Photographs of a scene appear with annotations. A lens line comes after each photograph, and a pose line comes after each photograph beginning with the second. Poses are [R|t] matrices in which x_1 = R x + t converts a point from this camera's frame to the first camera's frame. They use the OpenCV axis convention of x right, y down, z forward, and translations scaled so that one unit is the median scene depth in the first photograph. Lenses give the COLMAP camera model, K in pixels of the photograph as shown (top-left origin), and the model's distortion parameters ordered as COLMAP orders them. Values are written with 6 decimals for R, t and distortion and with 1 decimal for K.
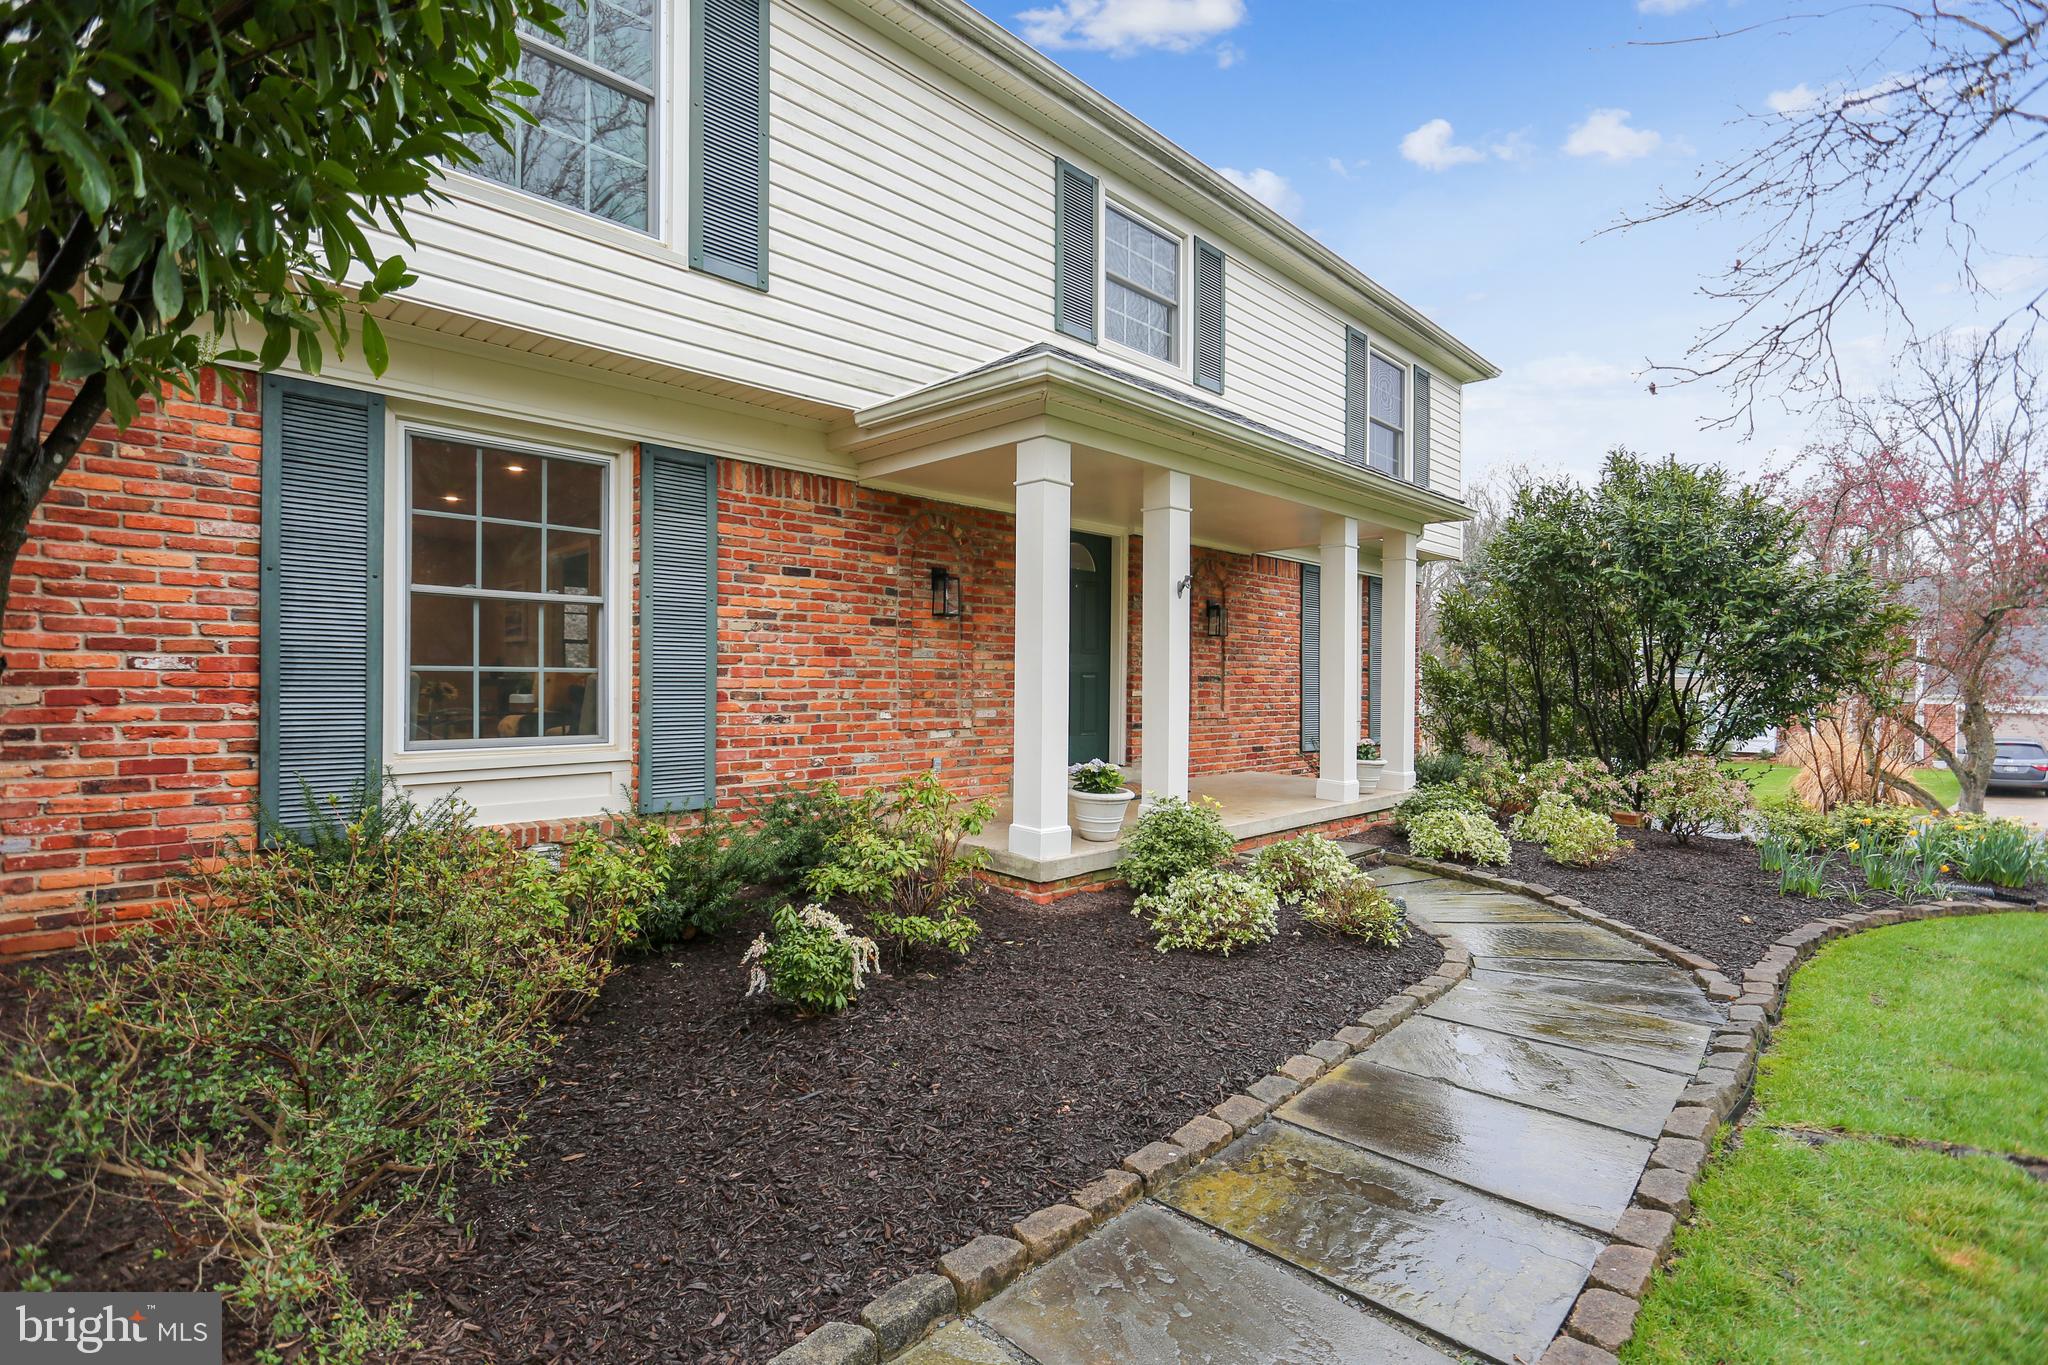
lens RADIAL K [[958.4, 0, 1014.9], [0, 958.4, 678.1], [0, 0, 1]] dist [-0.007346, 0.001553]
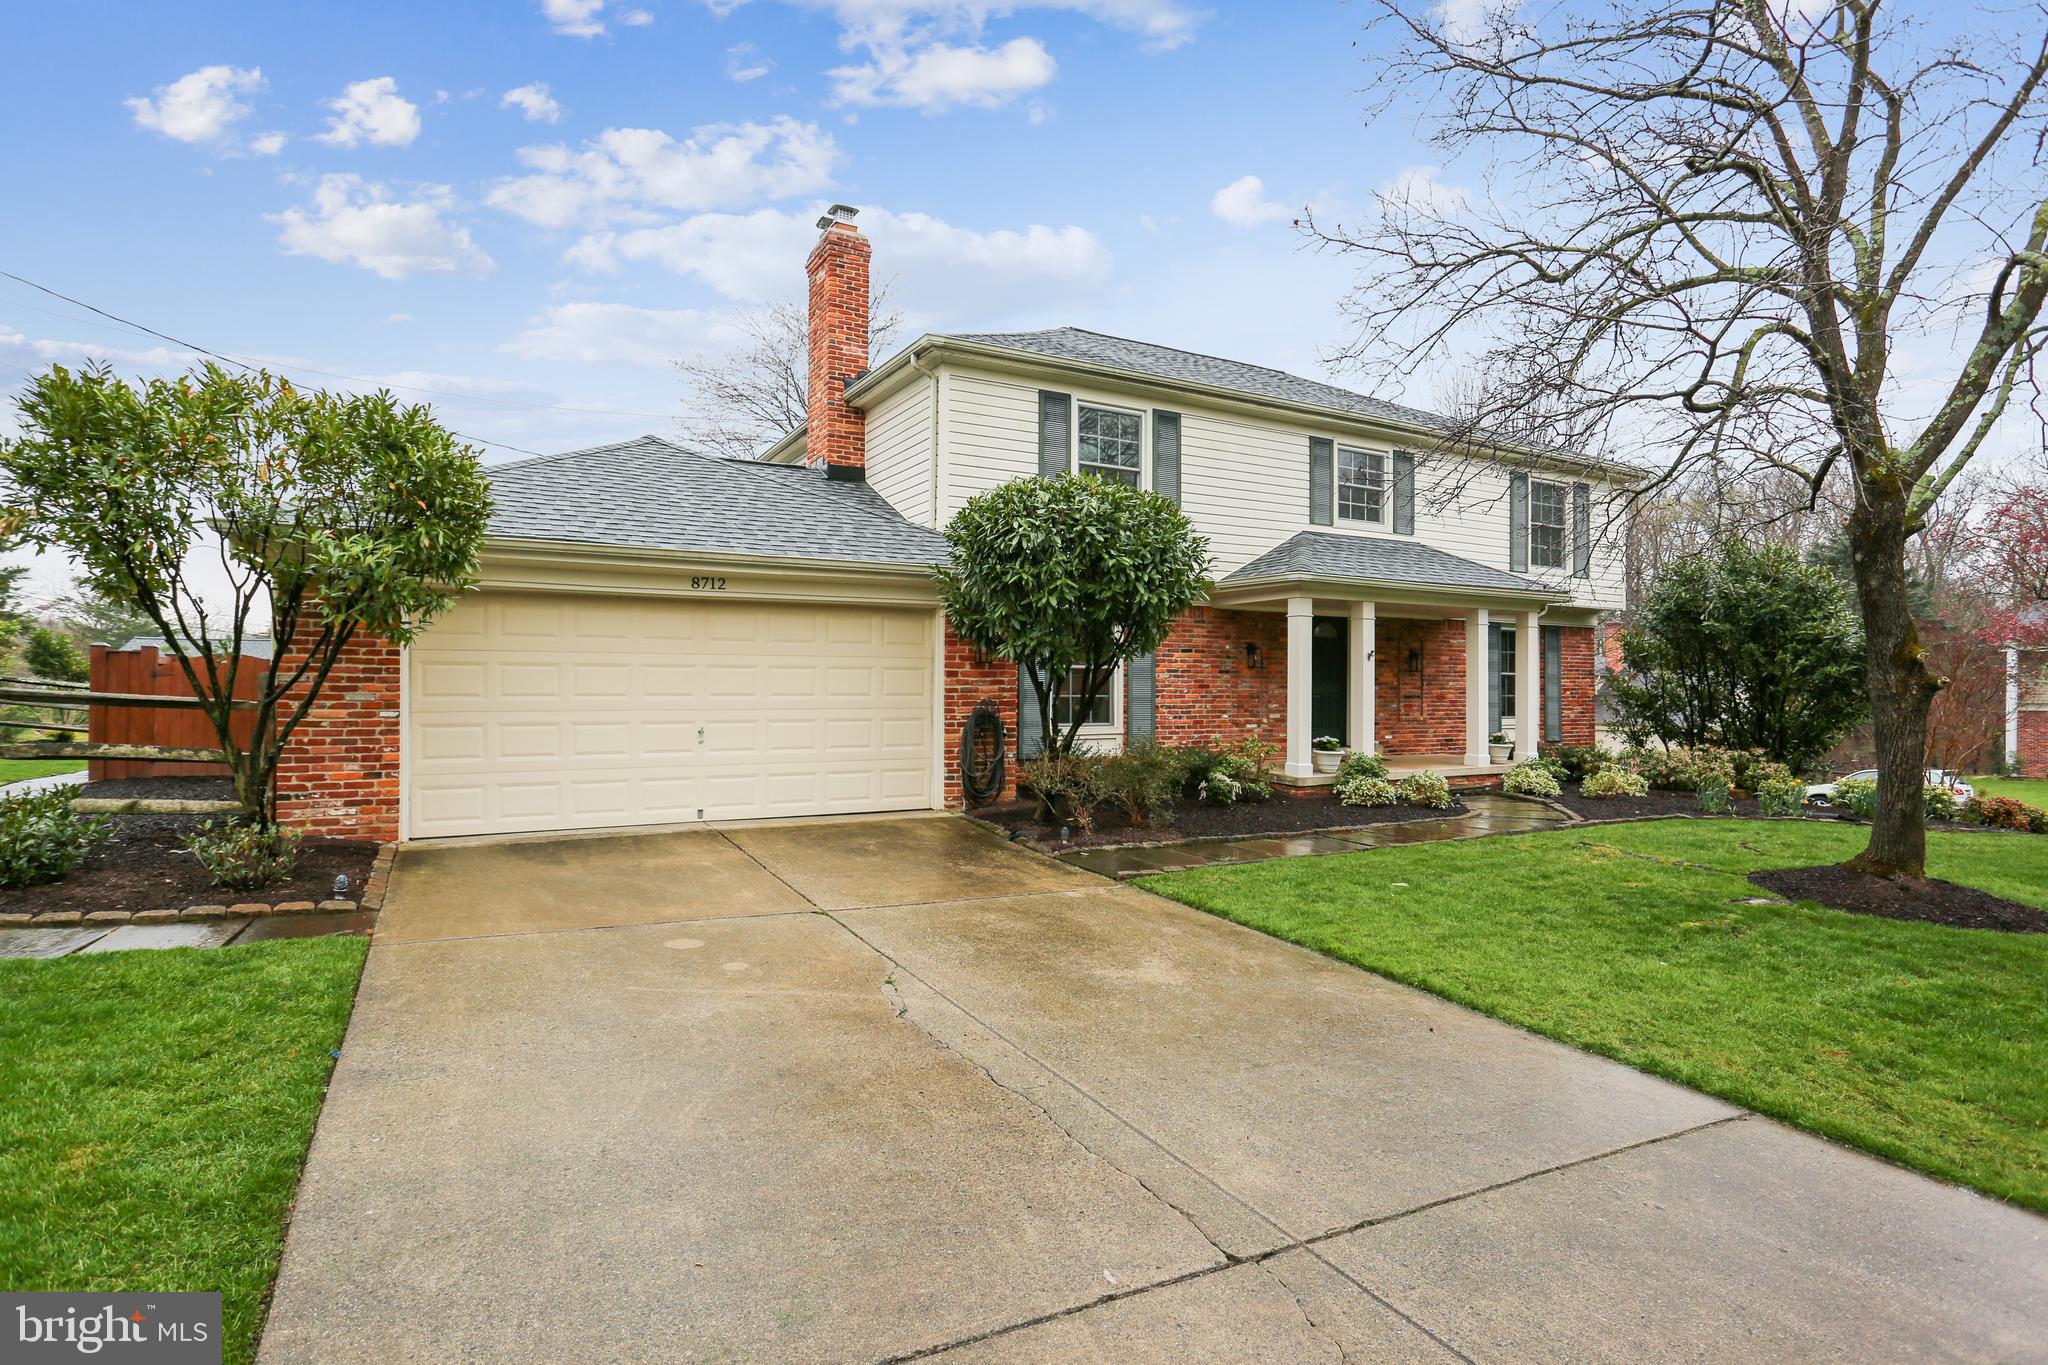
lens RADIAL K [[1036.8, 0, 1024.0], [0, 1036.8, 682.5], [0, 0, 1]] dist [-0.001179, 0.000504]
pose [[0.964481, -0.002474, -0.264141, 0.041310], [0.002043, 0.999996, -0.001906, -0.032823], [0.264145, 0.001299, 0.964482, -1.369135]]
